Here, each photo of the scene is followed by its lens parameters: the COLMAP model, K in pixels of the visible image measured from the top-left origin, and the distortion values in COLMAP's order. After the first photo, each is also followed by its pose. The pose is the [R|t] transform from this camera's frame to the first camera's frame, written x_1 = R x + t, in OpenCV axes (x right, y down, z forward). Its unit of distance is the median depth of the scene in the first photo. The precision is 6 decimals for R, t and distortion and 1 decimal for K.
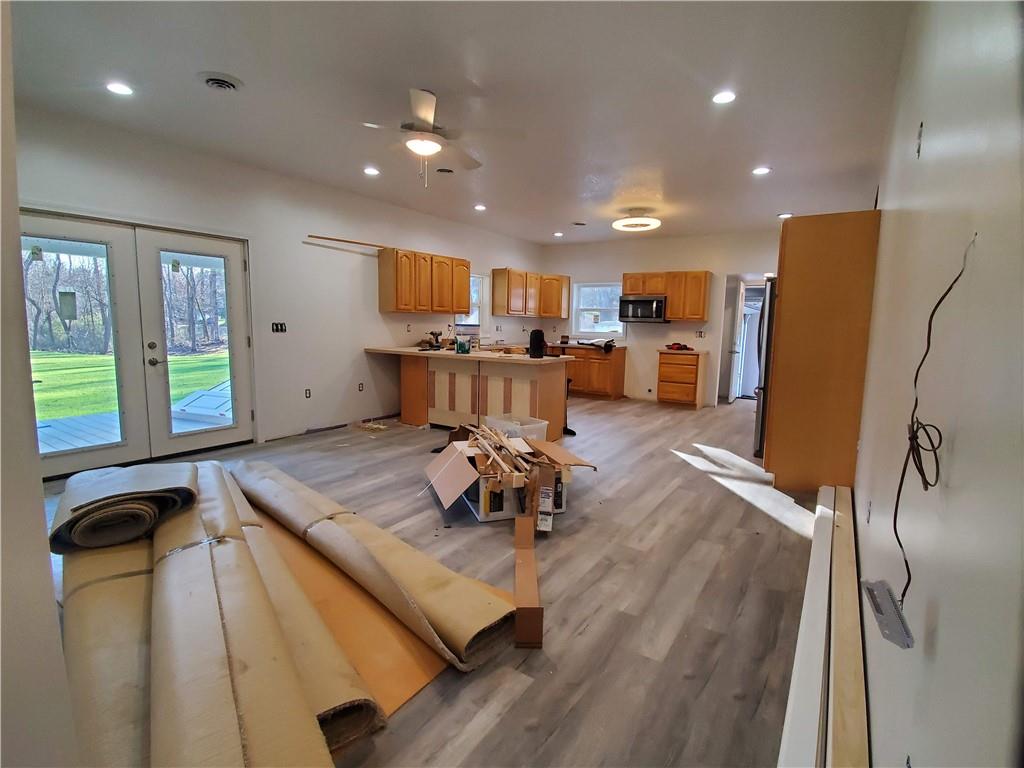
lens RADIAL K [[489.4, 0, 534.4], [0, 489.4, 382.2], [0, 0, 1]] dist [-0.001839, -0.000298]
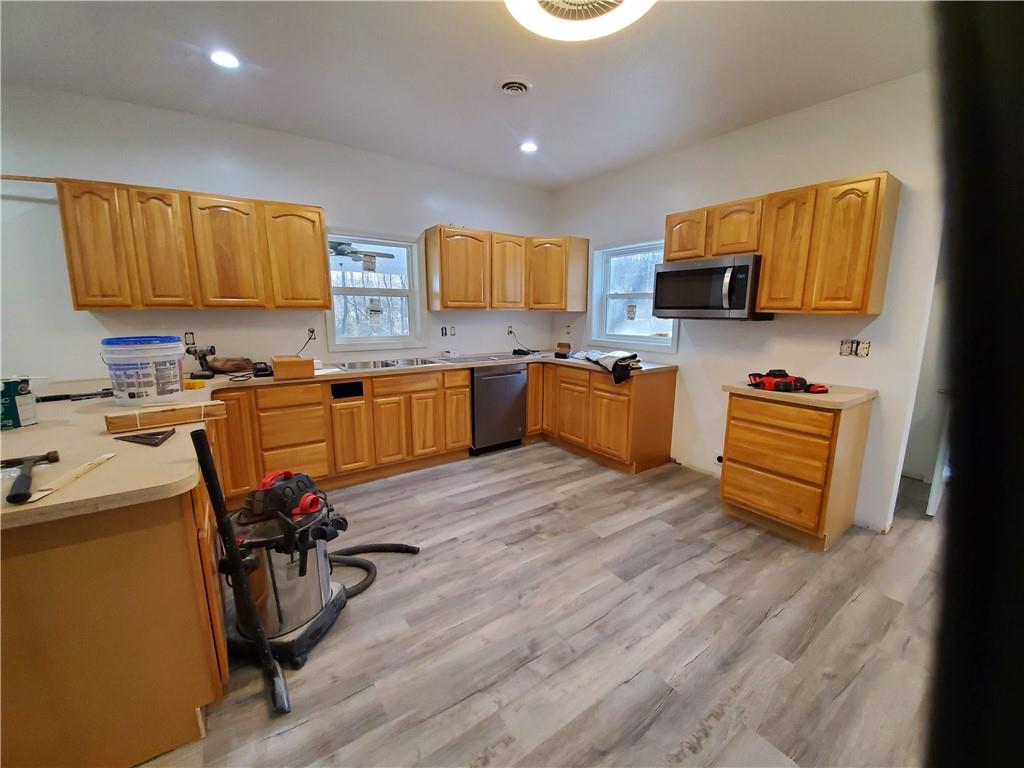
lens RADIAL K [[403.0, 0, 524.6], [0, 403.0, 383.9], [0, 0, 1]] dist [-0.007454, -0.000266]
pose [[0.927147, 0.046986, -0.371739, 0.215464], [-0.027152, 0.997923, 0.058412, -0.080812], [0.373712, -0.044063, 0.926498, 0.600952]]
